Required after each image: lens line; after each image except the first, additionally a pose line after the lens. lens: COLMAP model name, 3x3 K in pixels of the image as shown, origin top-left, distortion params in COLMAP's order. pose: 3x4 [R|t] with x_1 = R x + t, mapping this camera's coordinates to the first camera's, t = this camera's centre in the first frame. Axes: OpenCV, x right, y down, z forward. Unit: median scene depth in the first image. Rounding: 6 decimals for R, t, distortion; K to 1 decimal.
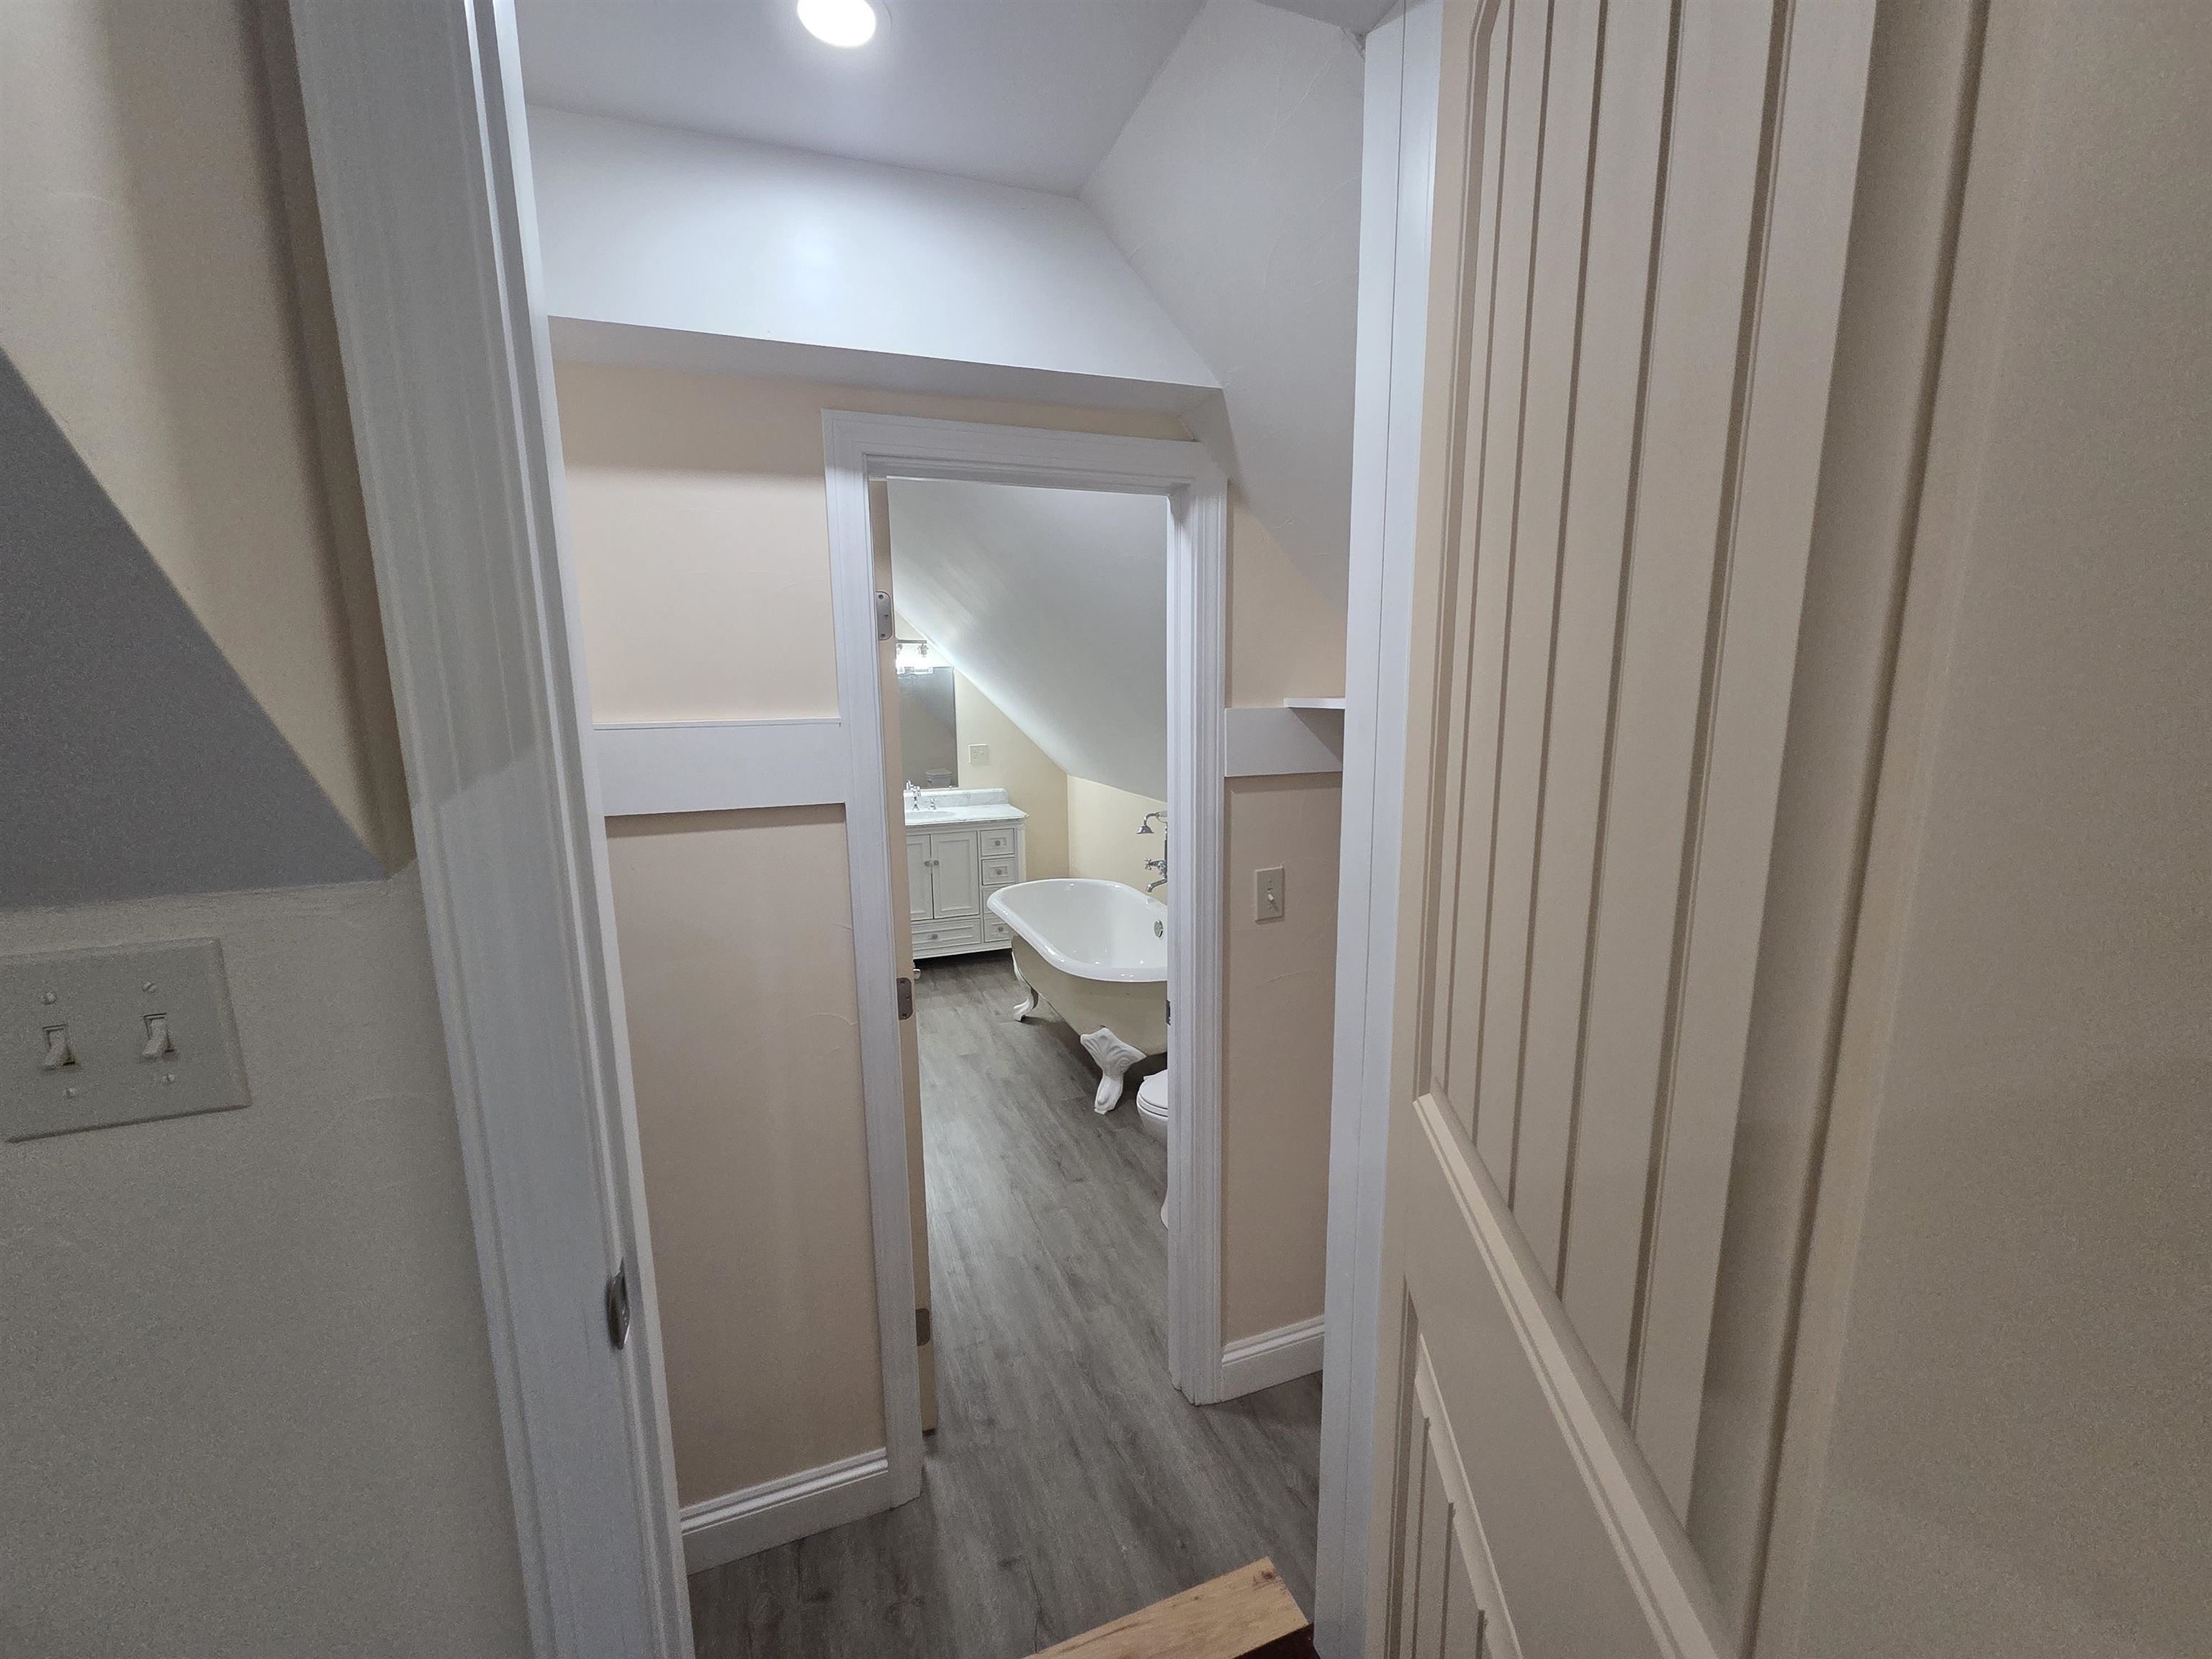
lens RADIAL K [[907.4, 0, 1108.0], [0, 907.4, 832.3], [0, 0, 1]] dist [0.001361, 0.001900]
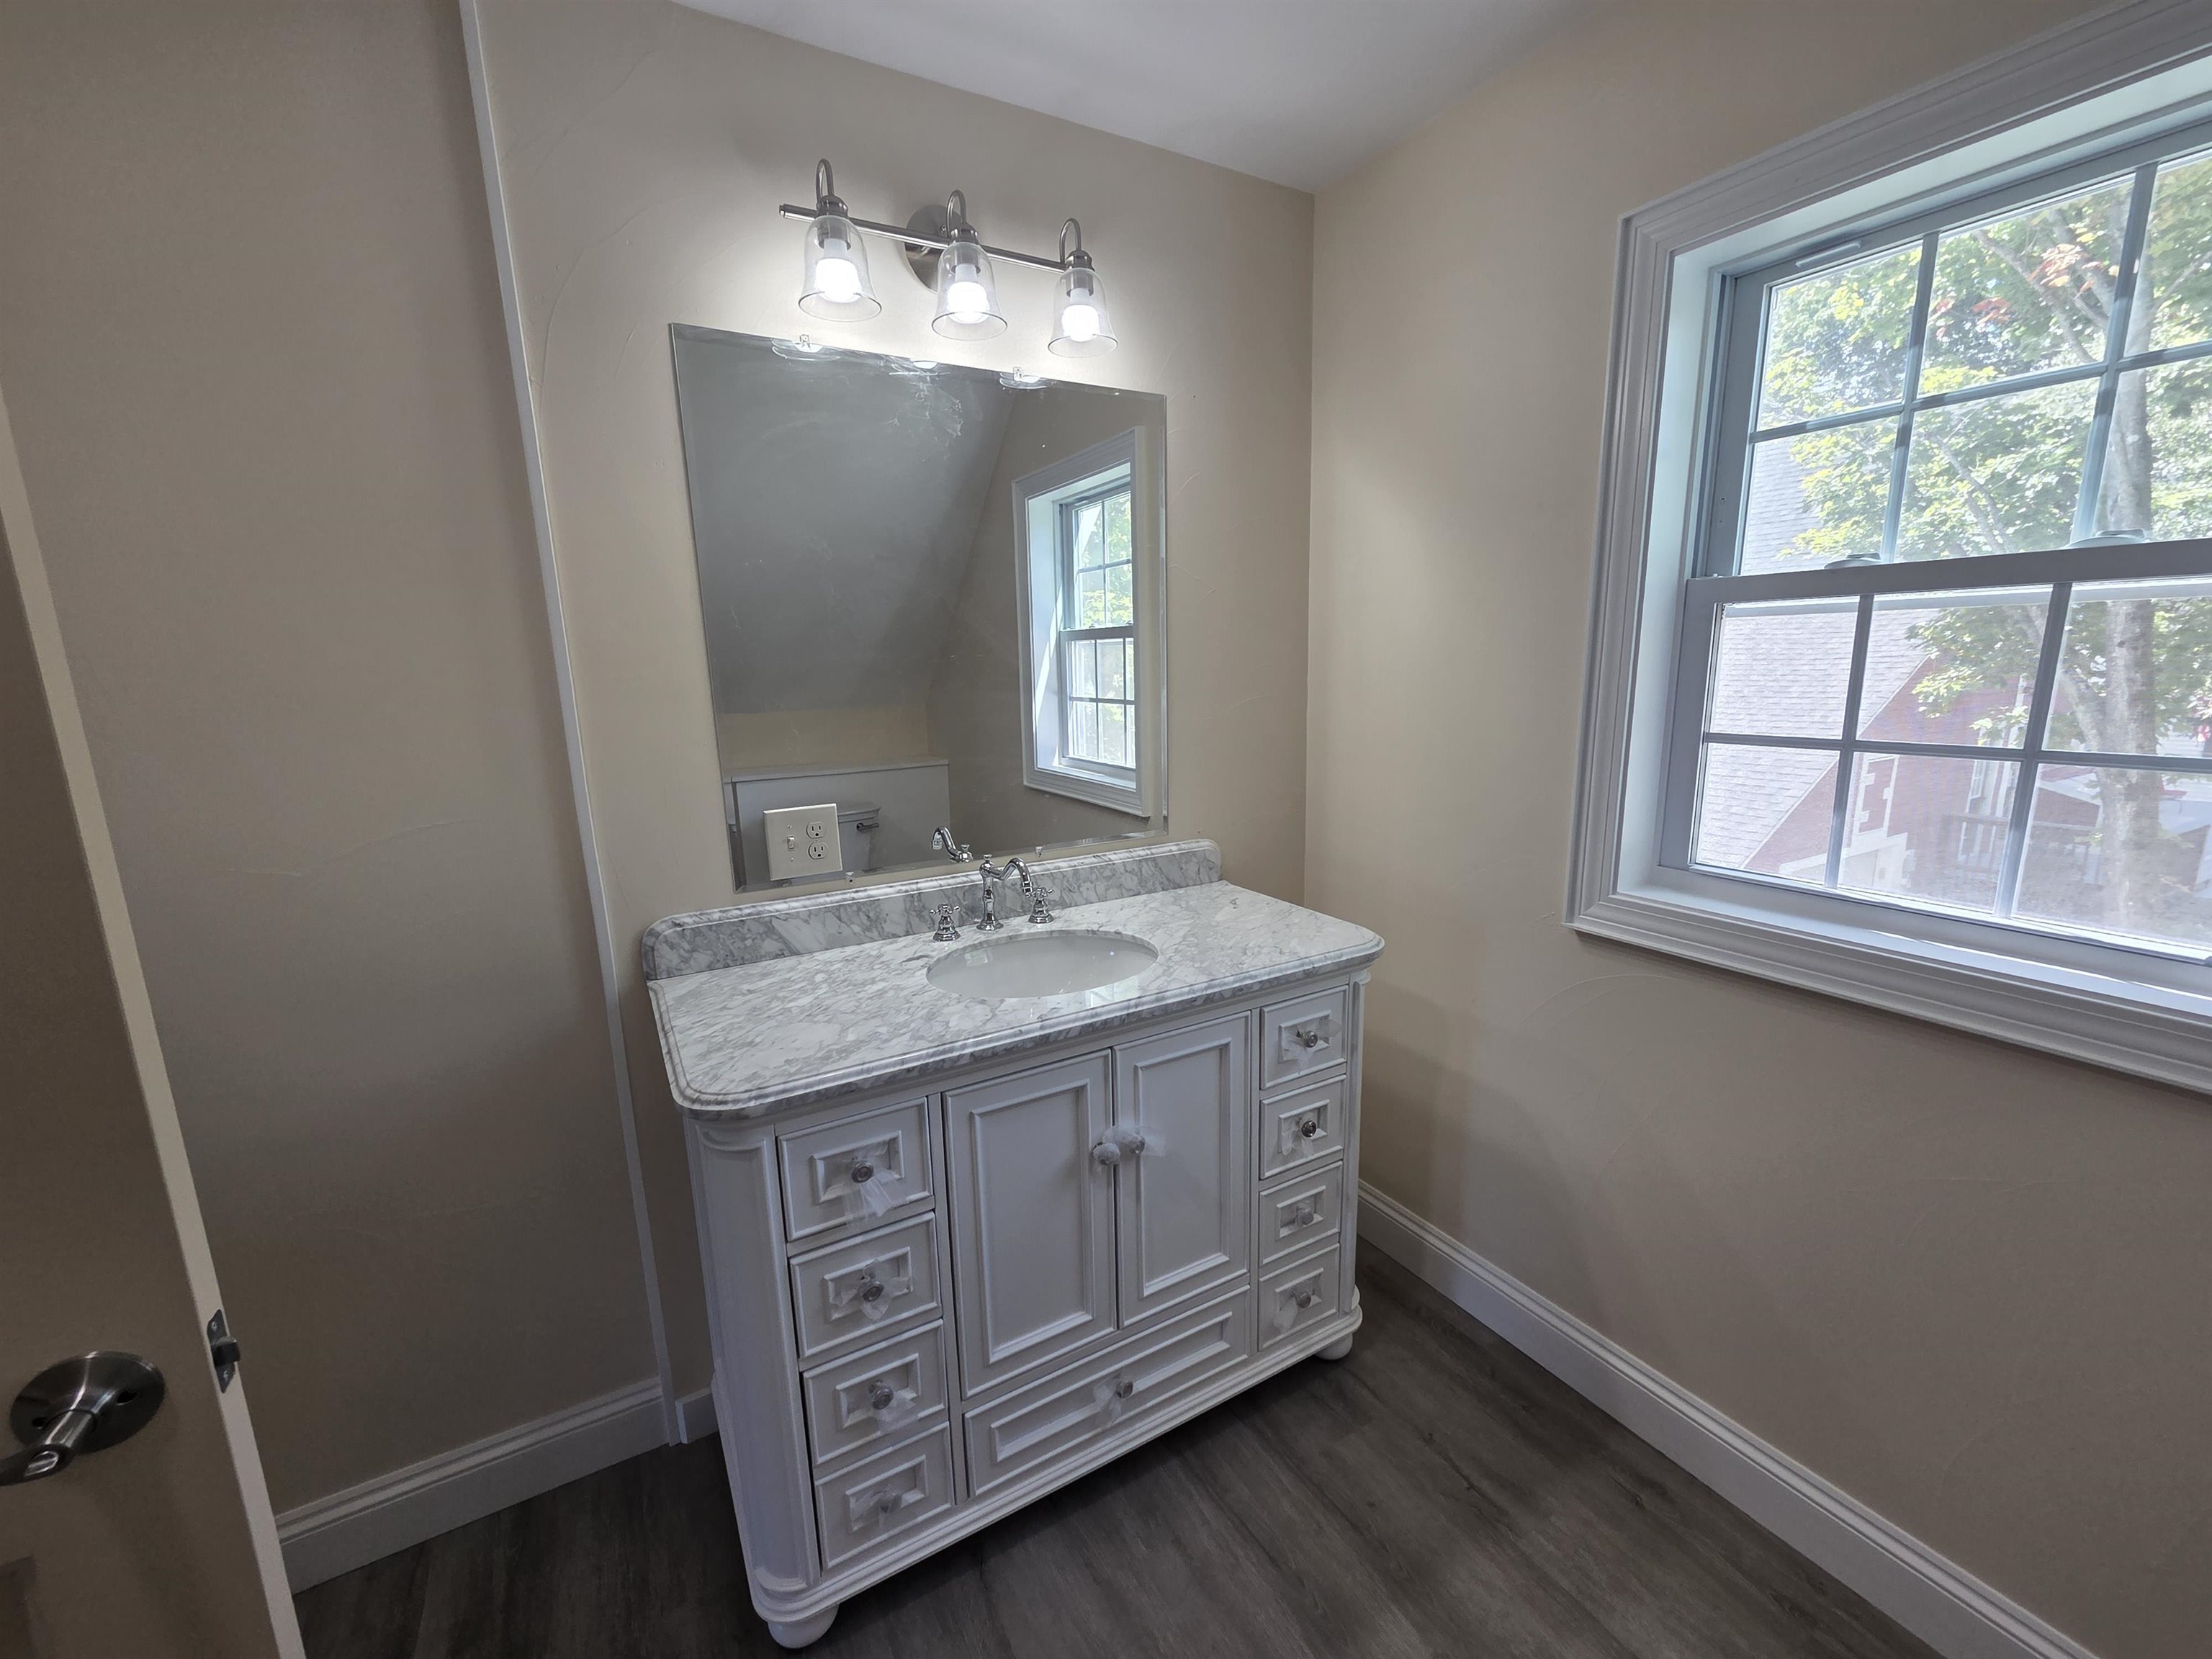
lens RADIAL K [[907.4, 0, 1095.1], [0, 907.4, 839.2], [0, 0, 1]] dist [0.001361, 0.001900]
pose [[0.989039, -0.044558, 0.140767, -0.305523], [0.040554, 0.998691, 0.031184, -0.088857], [-0.141973, -0.025134, 0.989551, 0.947668]]
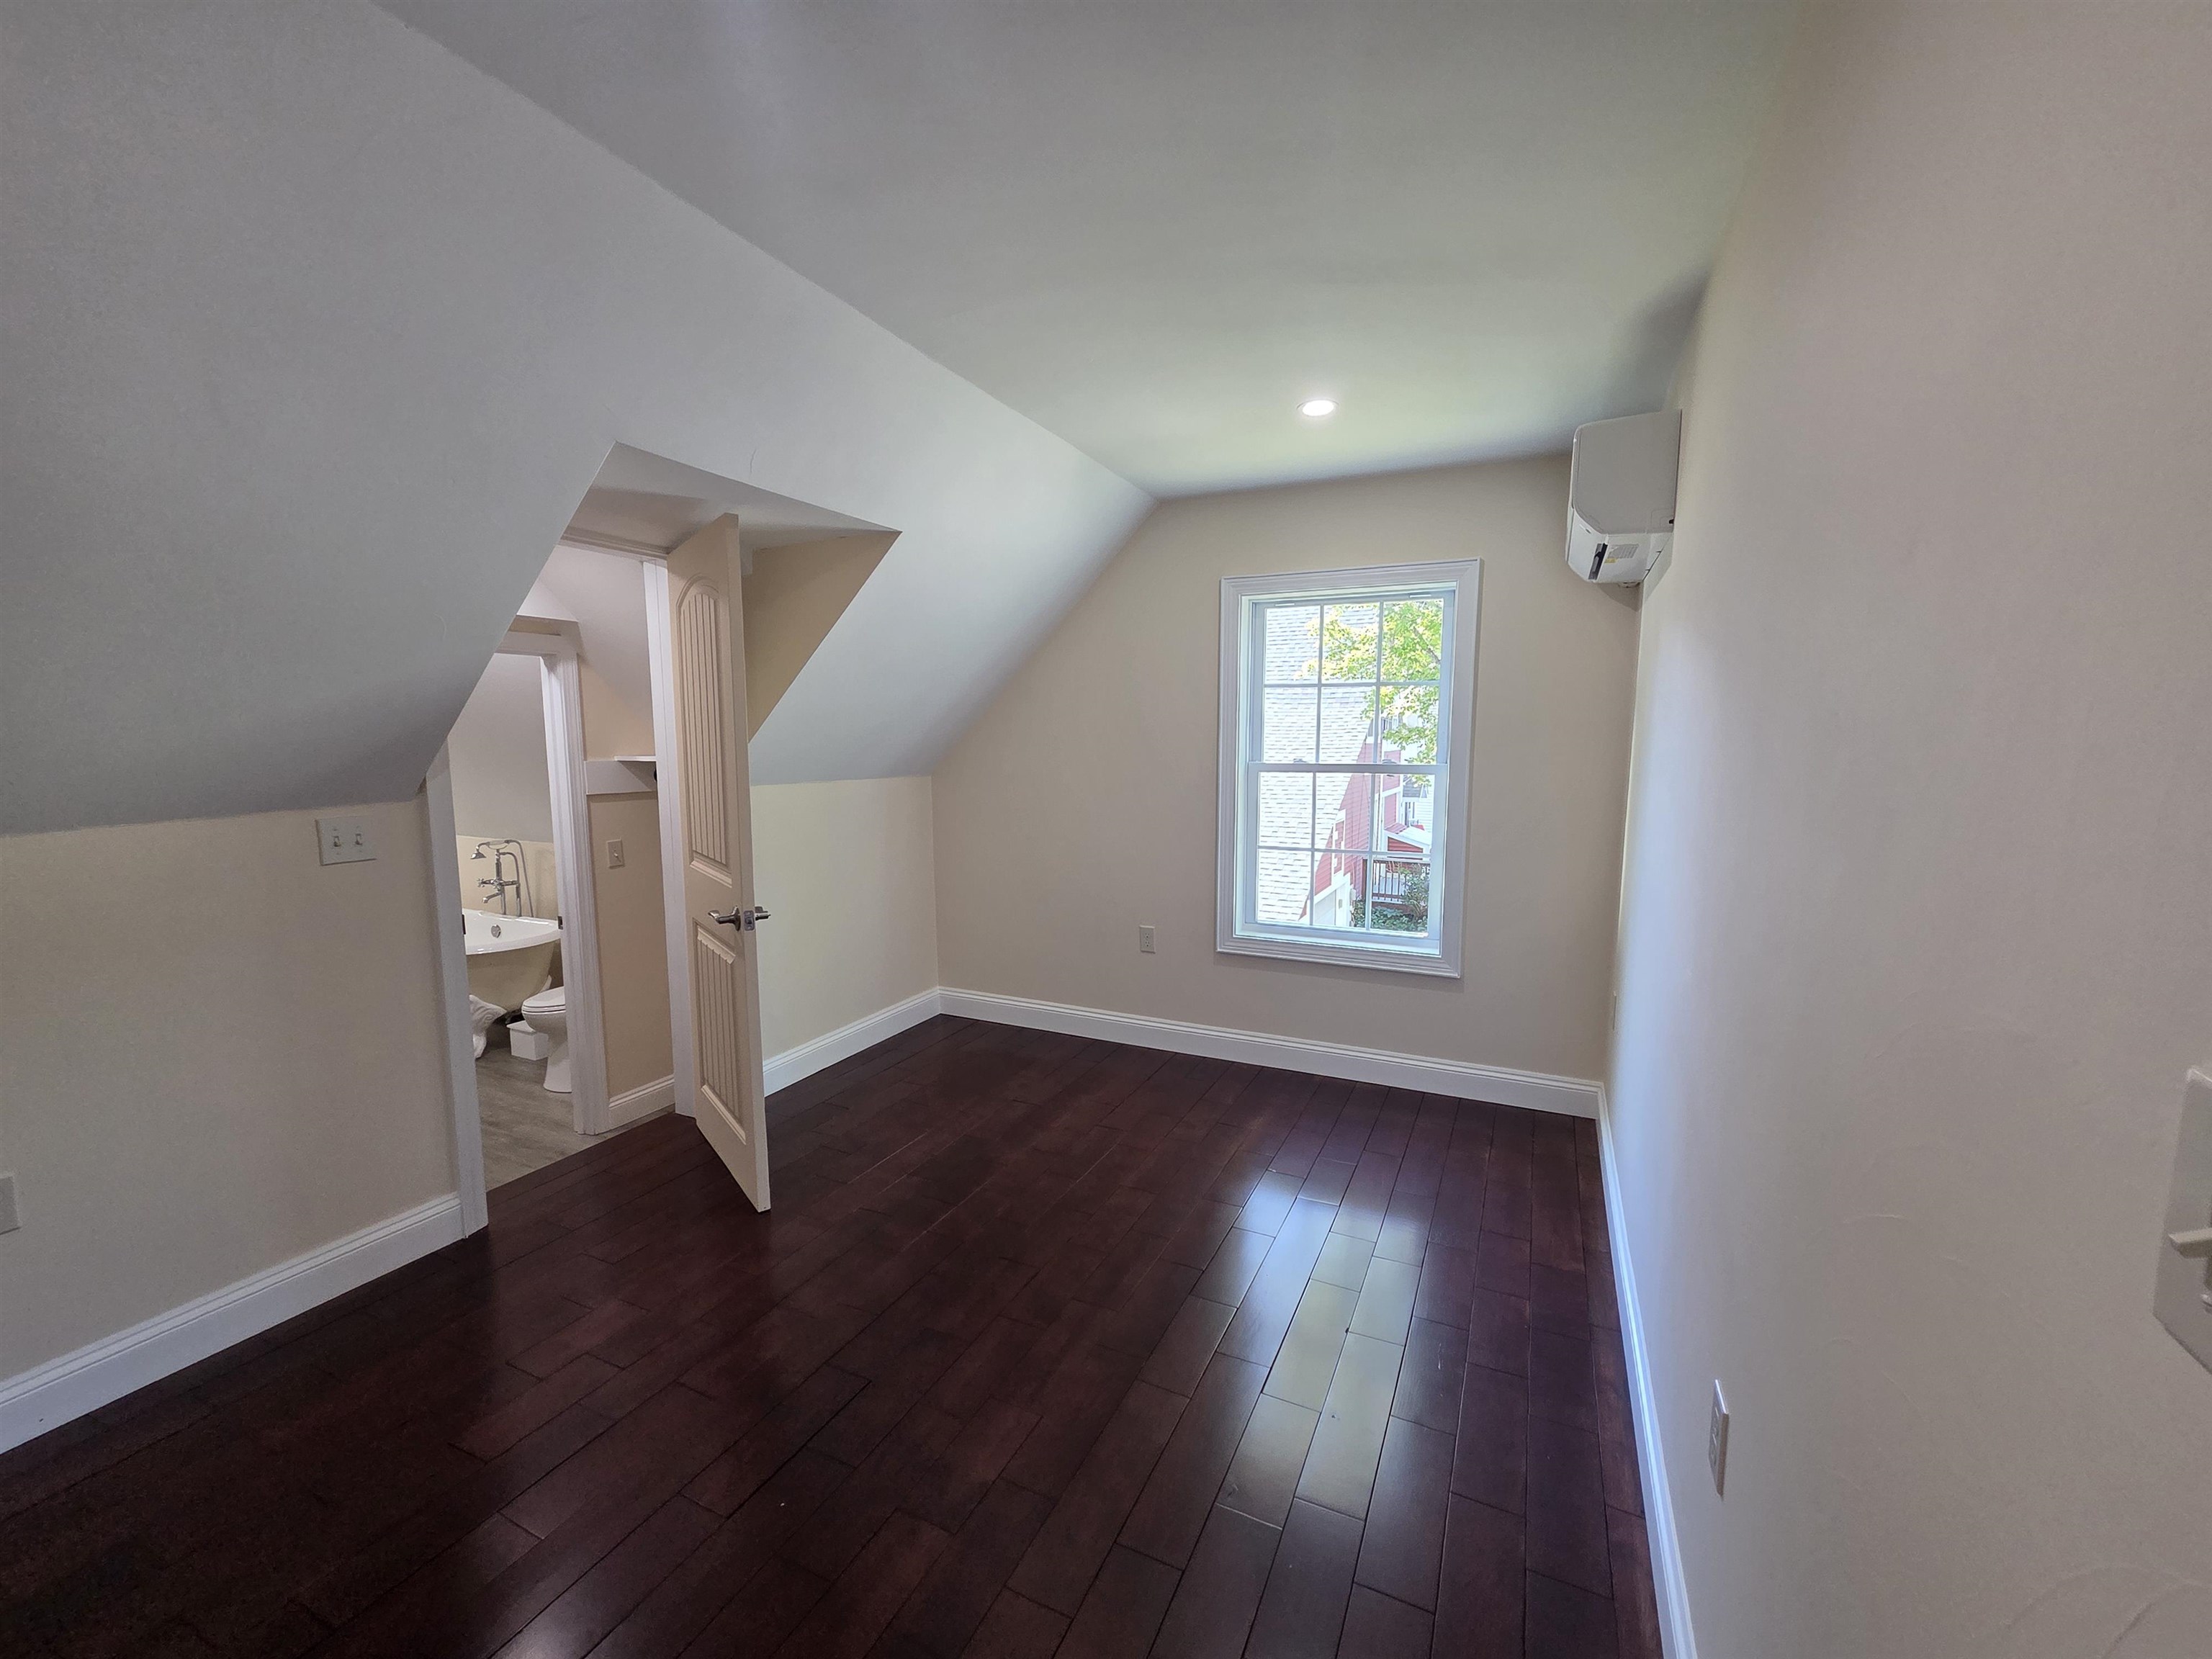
lens RADIAL K [[907.4, 0, 1125.6], [0, 907.4, 841.3], [0, 0, 1]] dist [0.001361, 0.001900]
pose [[0.720193, -0.071269, 0.690103, -0.191183], [0.105492, 0.994393, -0.007397, 0.085383], [-0.685707, 0.078128, 0.723673, -0.596812]]
